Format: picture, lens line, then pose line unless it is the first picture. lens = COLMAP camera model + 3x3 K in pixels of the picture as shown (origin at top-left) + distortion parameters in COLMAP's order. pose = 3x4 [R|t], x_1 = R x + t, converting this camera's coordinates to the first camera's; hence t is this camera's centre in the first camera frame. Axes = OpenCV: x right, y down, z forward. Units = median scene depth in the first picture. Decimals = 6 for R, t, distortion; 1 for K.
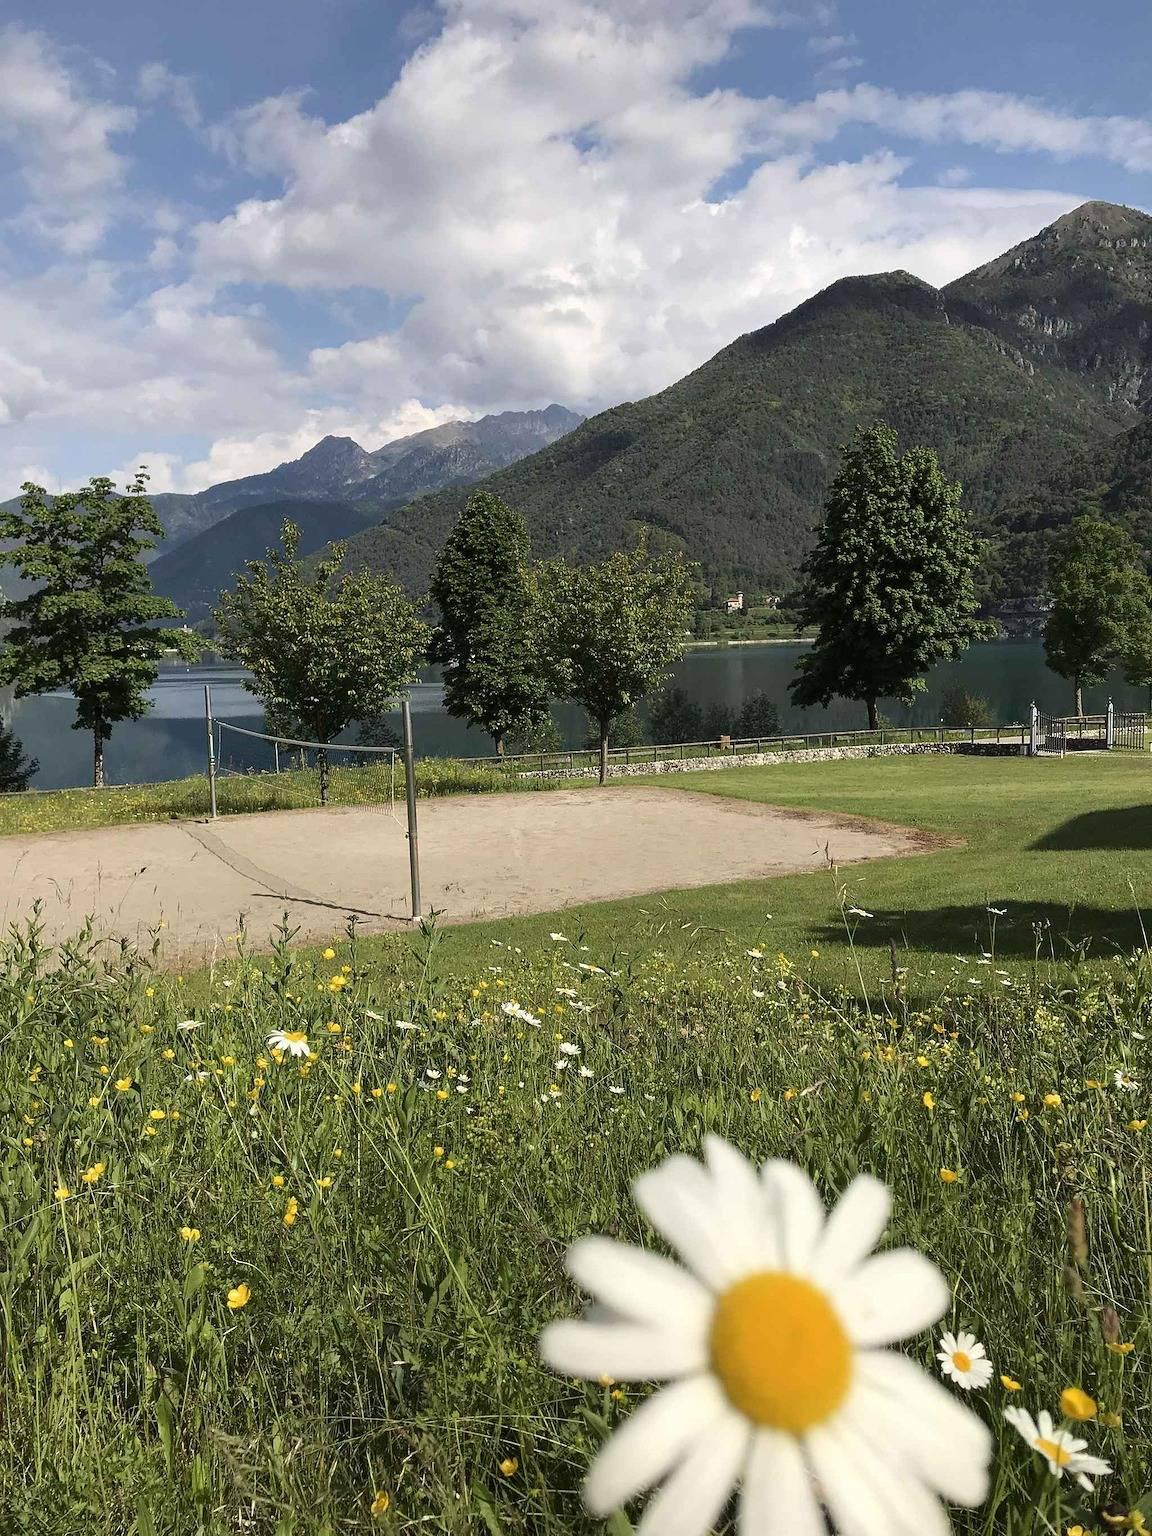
lens RADIAL K [[1241.2, 0, 576.0], [0, 1241.2, 768.0], [0, 0, 1]] dist [0.087246, -0.234093]
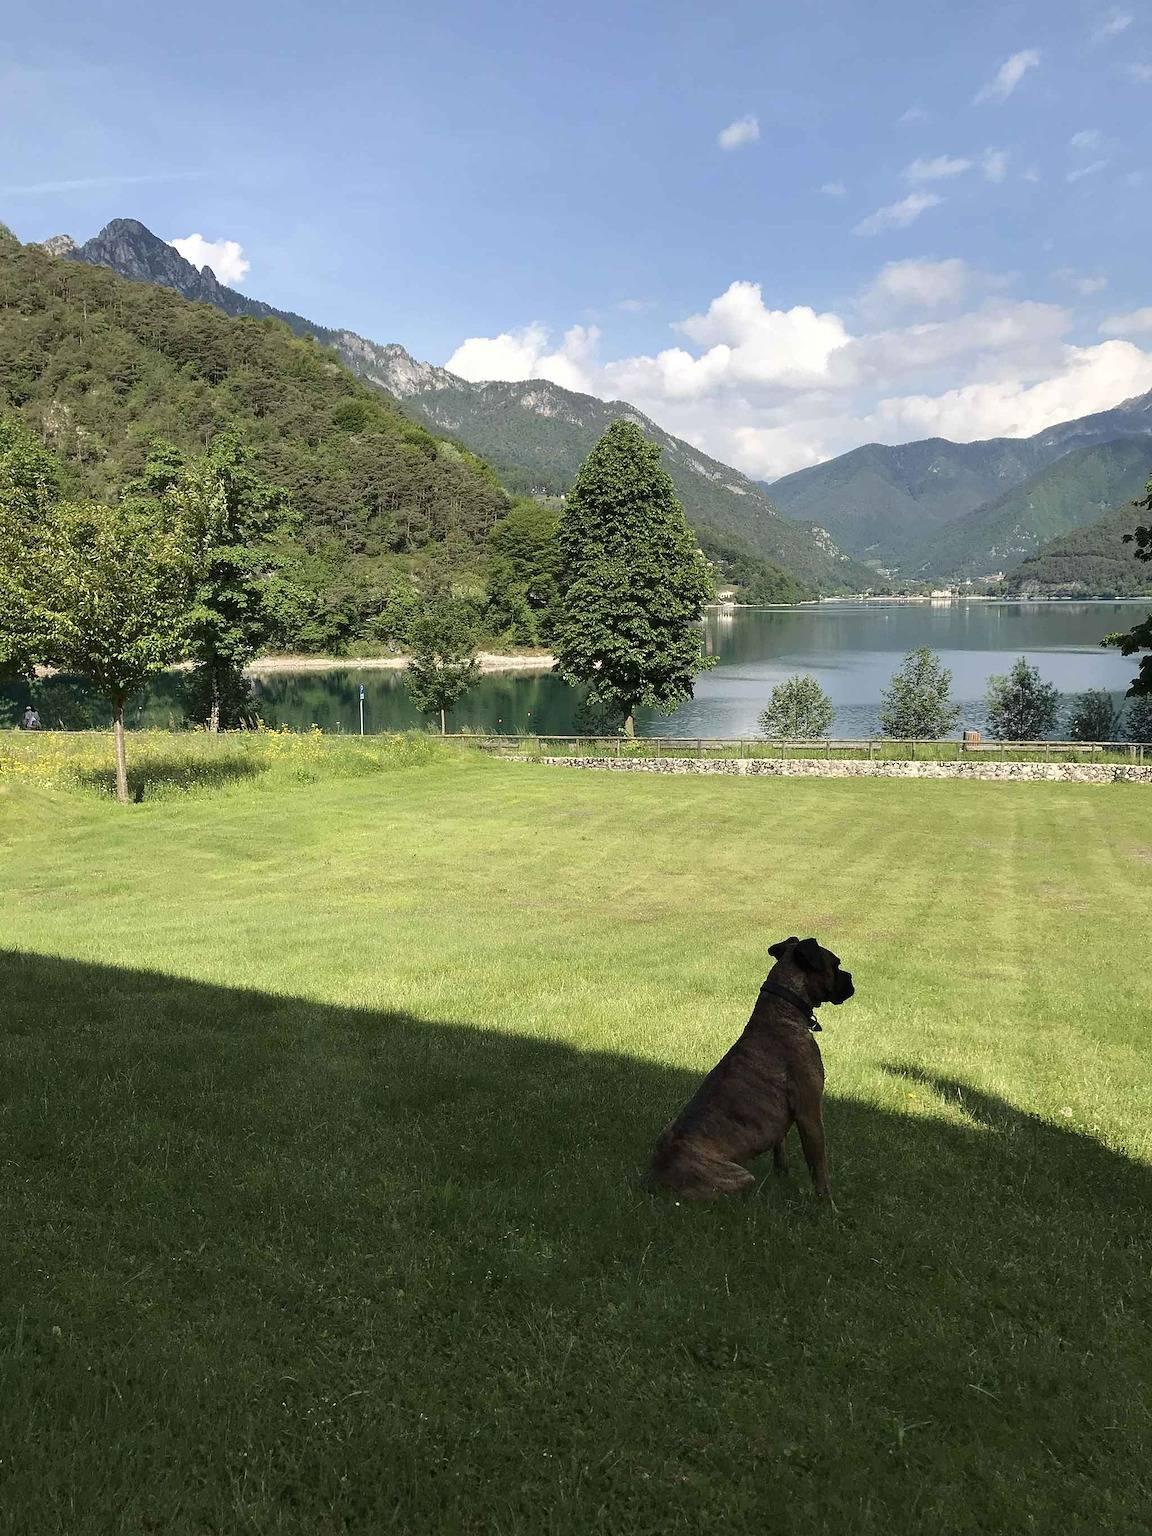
lens RADIAL K [[1241.2, 0, 576.0], [0, 1241.2, 768.0], [0, 0, 1]] dist [0.087246, -0.234093]
pose [[0.811425, 0.100302, -0.575785, 0.416889], [-0.076306, 0.994912, 0.065780, -0.041606], [0.579454, -0.009439, 0.814951, 0.299469]]
